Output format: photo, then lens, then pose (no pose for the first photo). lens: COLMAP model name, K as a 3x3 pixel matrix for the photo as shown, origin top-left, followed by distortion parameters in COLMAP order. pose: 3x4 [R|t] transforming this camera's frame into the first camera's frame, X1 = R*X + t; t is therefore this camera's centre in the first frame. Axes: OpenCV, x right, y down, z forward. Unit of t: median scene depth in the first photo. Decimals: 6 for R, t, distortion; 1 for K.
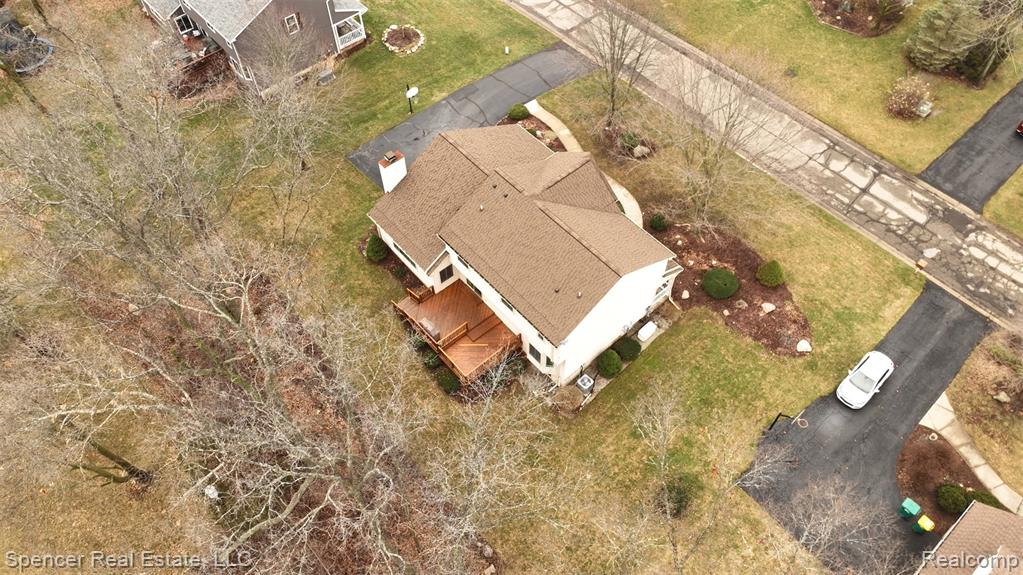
lens RADIAL K [[720.0, 0, 511.5], [0, 720.0, 287.5], [0, 0, 1]] dist [0.004878, 0.006148]
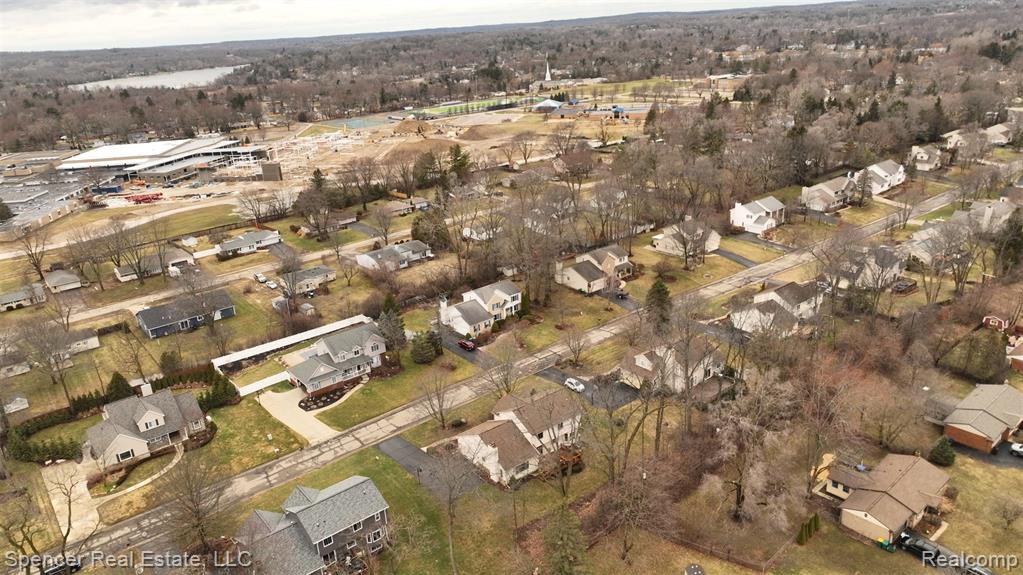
lens RADIAL K [[720.0, 0, 511.5], [0, 720.0, 287.5], [0, 0, 1]] dist [0.004878, 0.006148]
pose [[0.051057, -0.339216, 0.939322, -1.823388], [0.850979, 0.507055, 0.136857, -0.589856], [-0.522712, 0.792356, 0.314554, -0.131310]]
